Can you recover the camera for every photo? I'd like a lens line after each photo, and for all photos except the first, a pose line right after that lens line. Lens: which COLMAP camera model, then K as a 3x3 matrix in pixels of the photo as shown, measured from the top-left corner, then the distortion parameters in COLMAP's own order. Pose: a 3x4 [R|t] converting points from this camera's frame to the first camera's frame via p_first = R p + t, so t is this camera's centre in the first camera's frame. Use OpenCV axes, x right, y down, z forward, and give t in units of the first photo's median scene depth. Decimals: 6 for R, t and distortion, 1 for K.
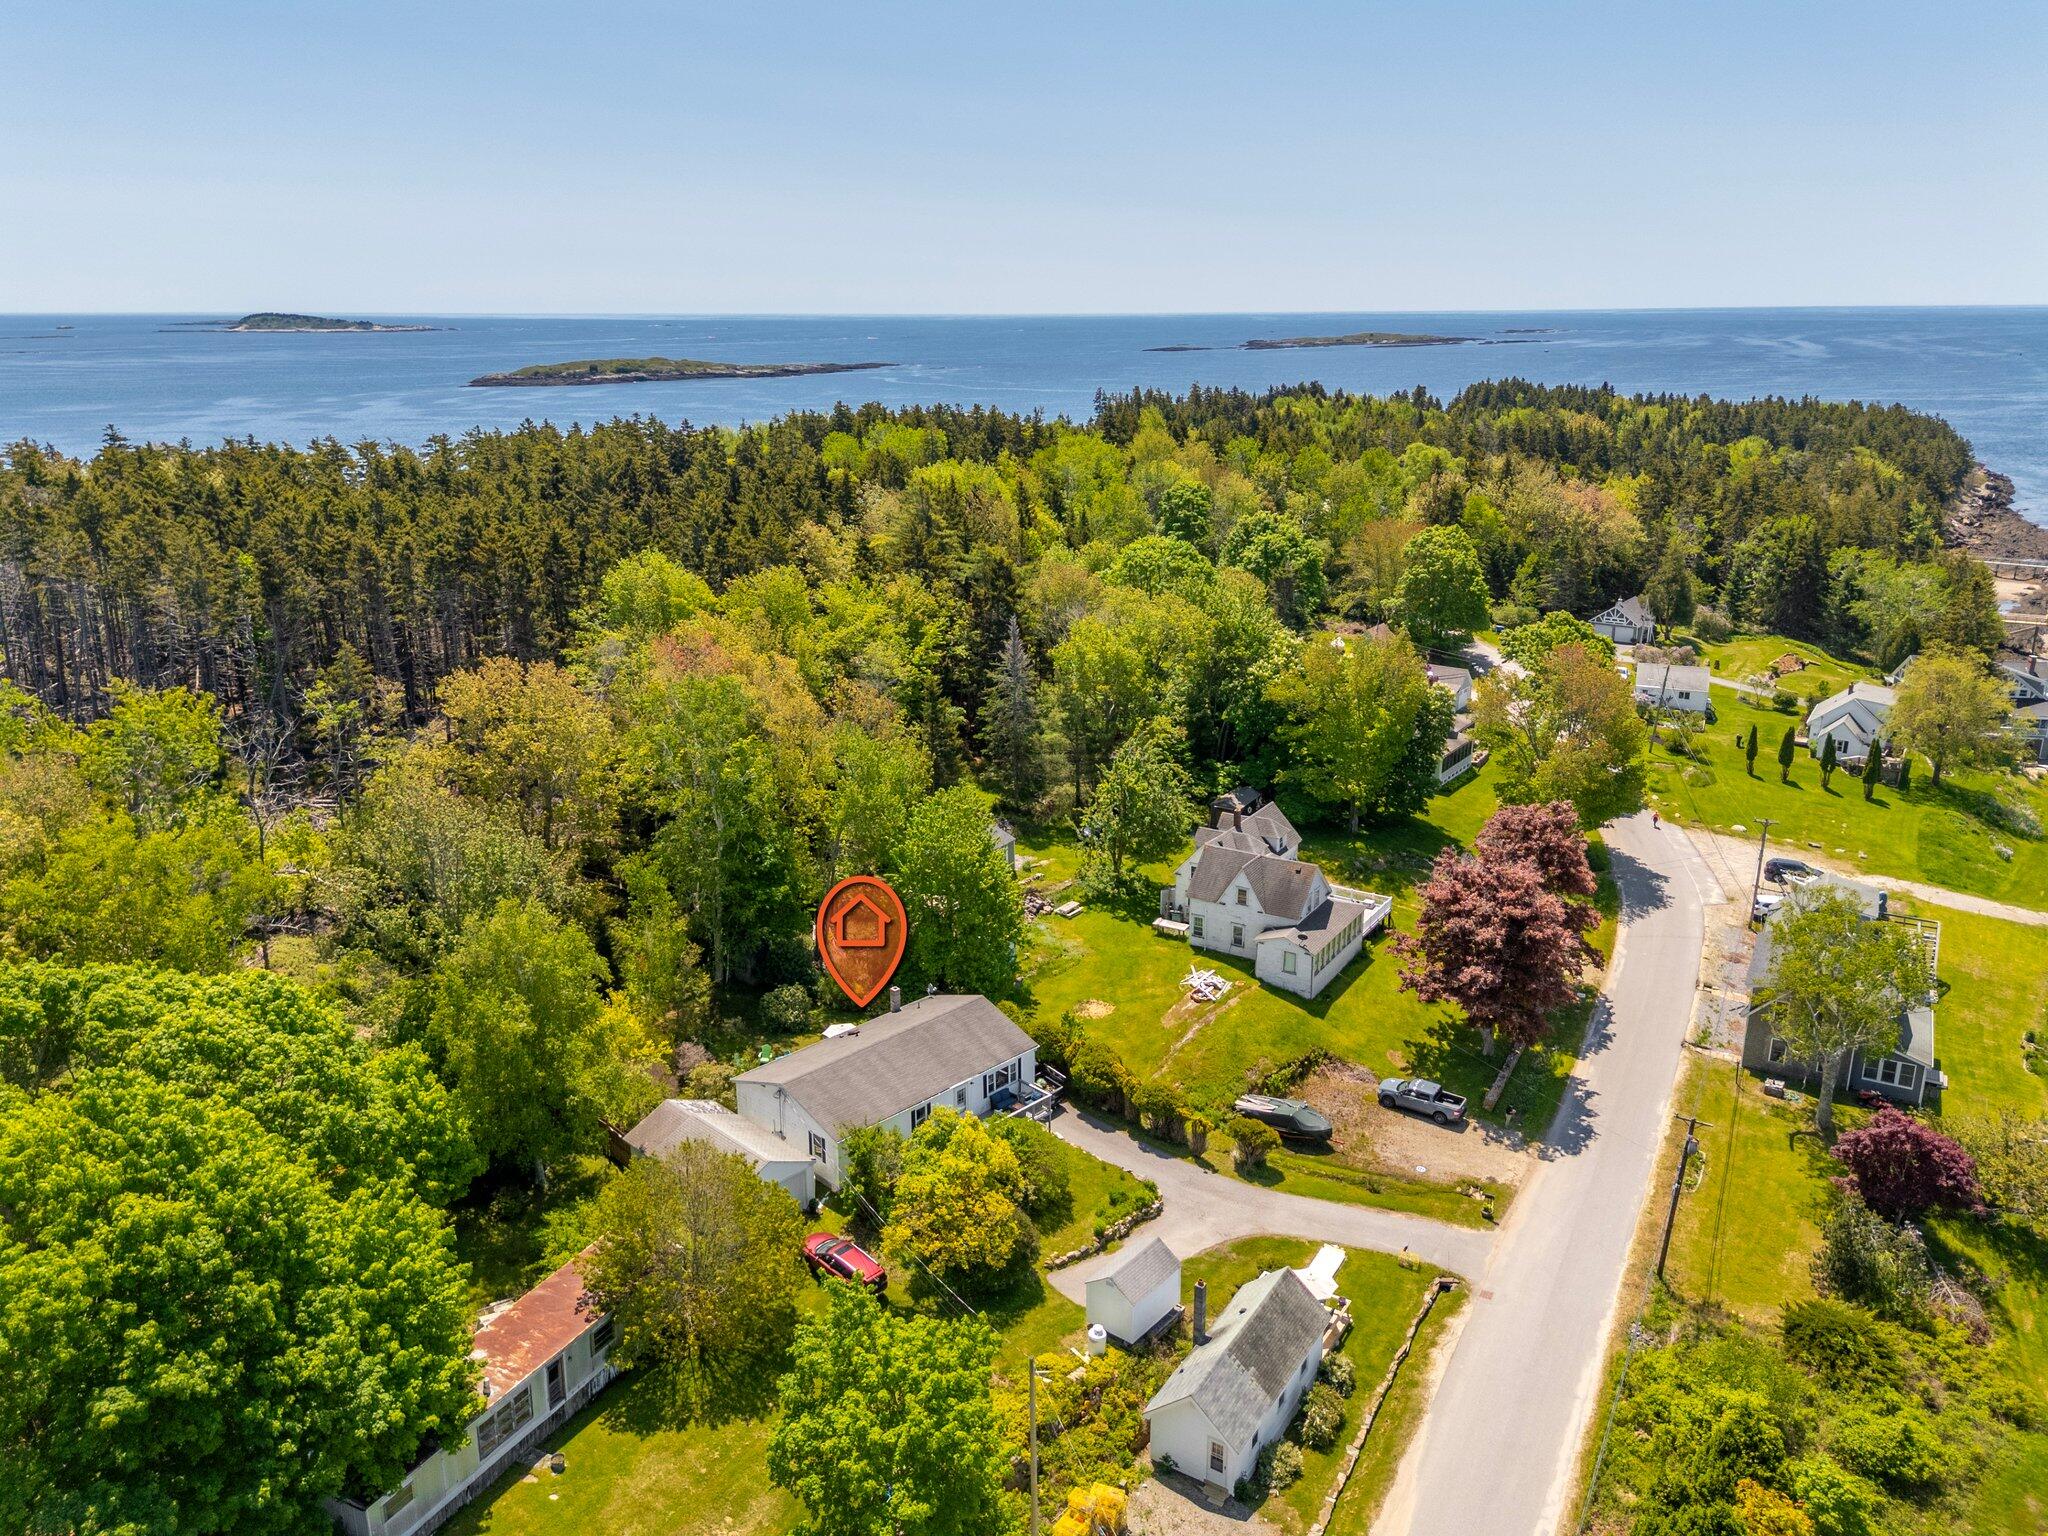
lens RADIAL K [[1491.4, 0, 1024.0], [0, 1491.4, 768.0], [0, 0, 1]] dist [0.085632, -0.081490]
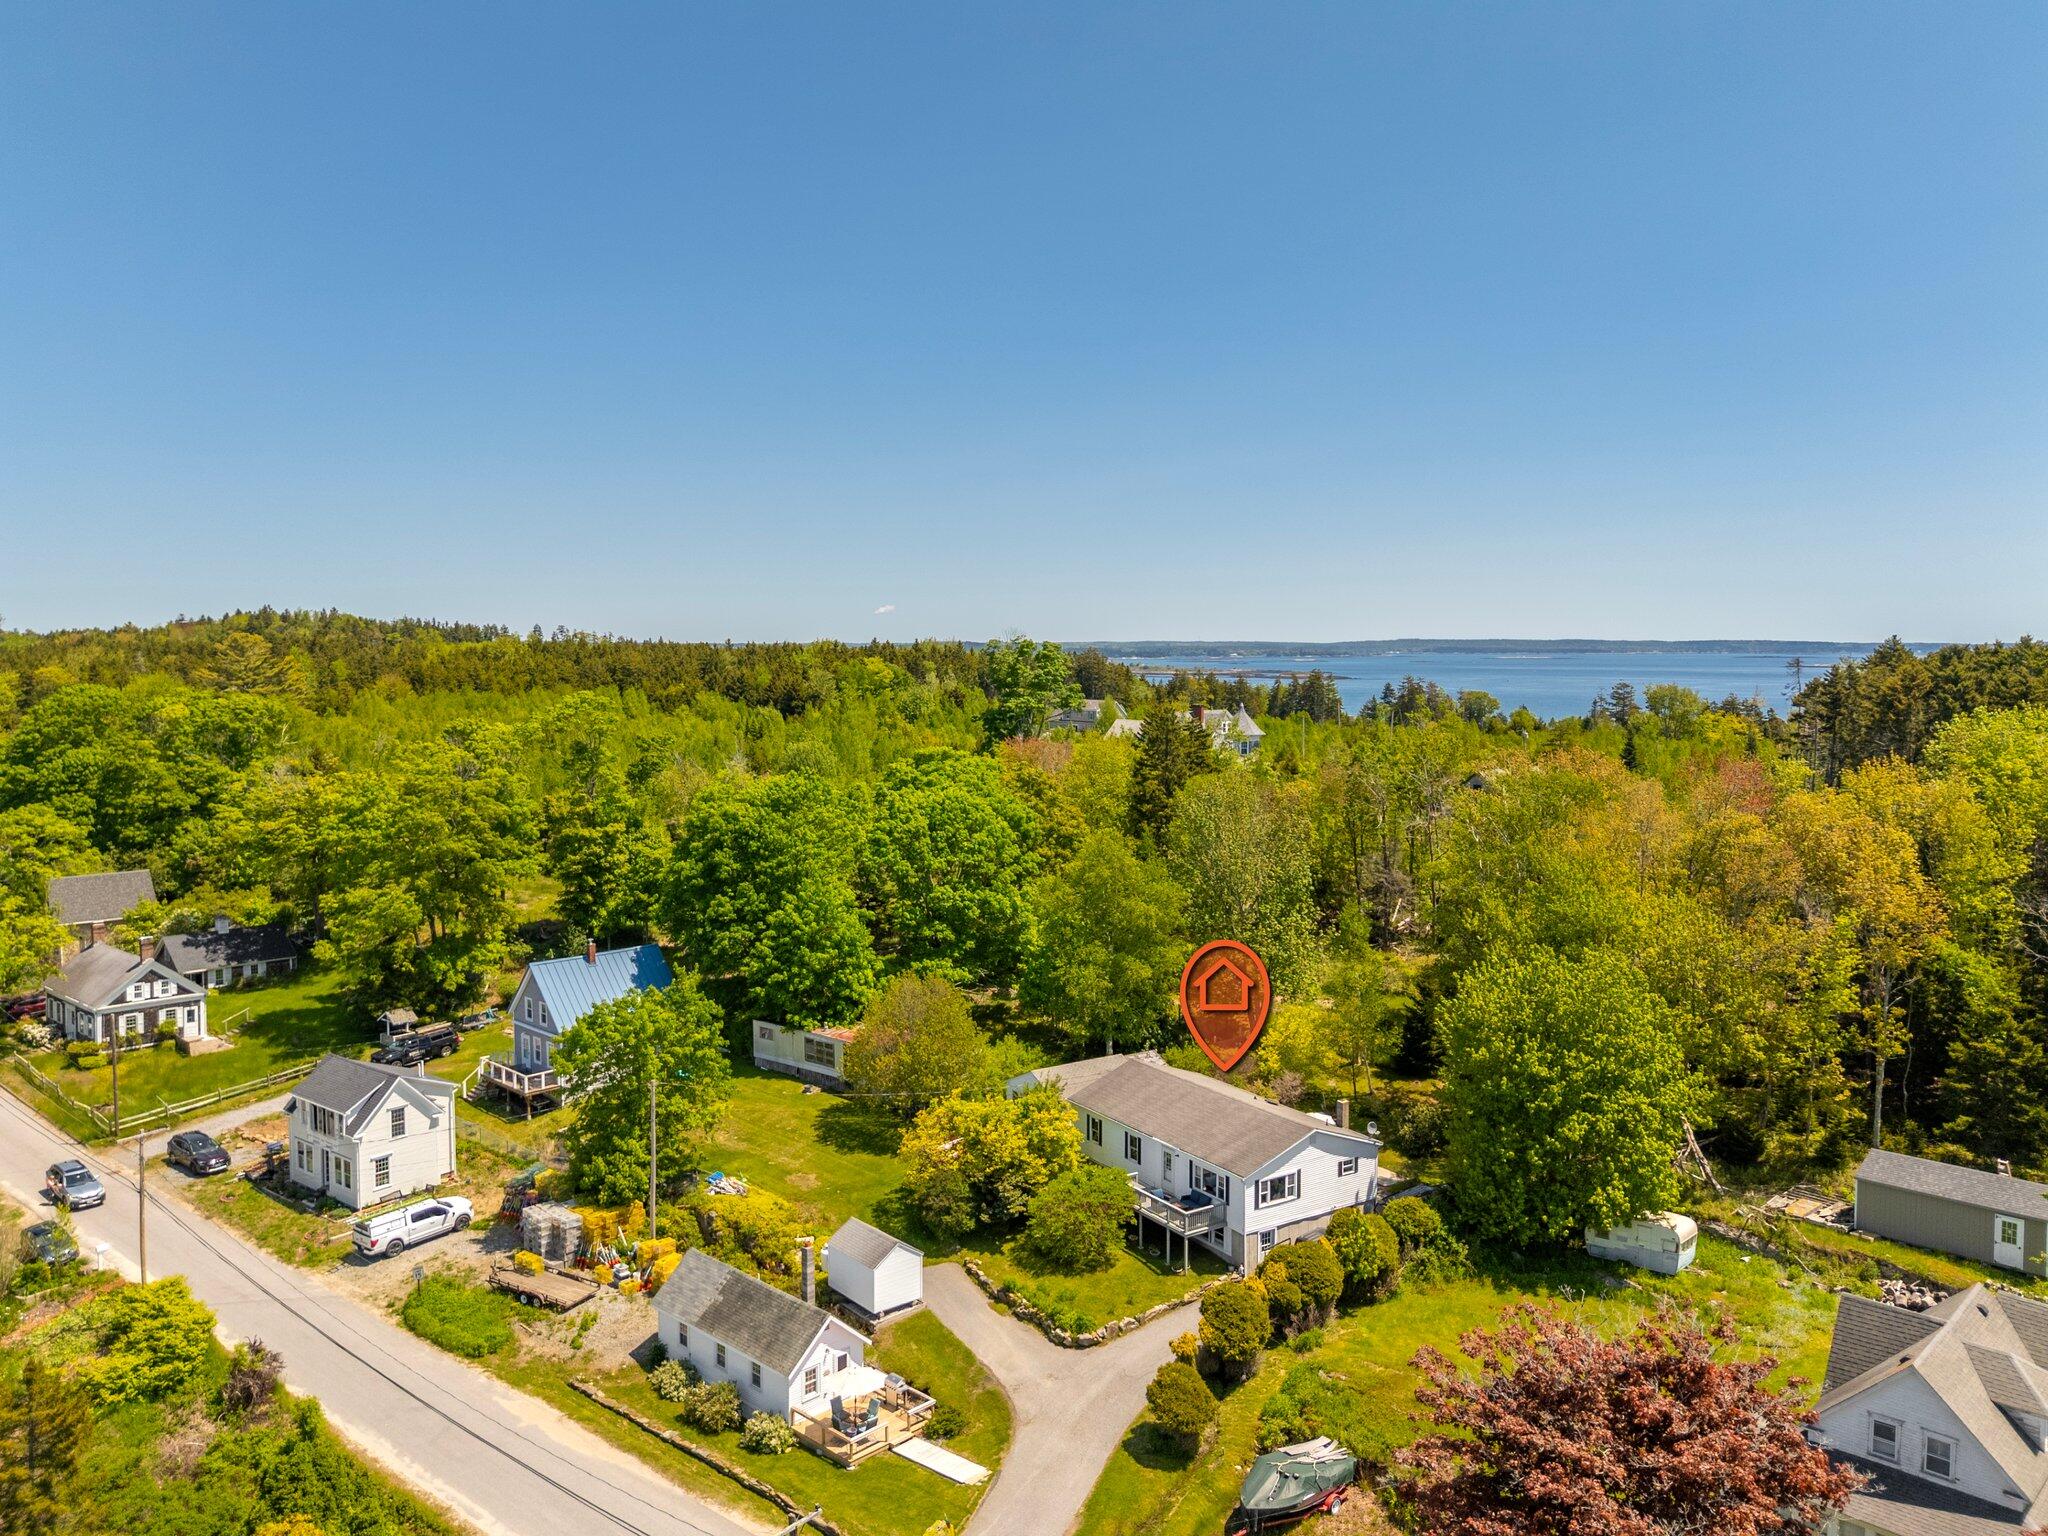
lens RADIAL K [[1526.8, 0, 1024.0], [0, 1526.8, 768.0], [0, 0, 1]] dist [0.109209, -0.085255]
pose [[-0.205337, 0.085133, -0.974981, 0.886778], [-0.277481, 0.950266, 0.141414, -0.120109], [0.938531, 0.299576, -0.171503, 1.017027]]
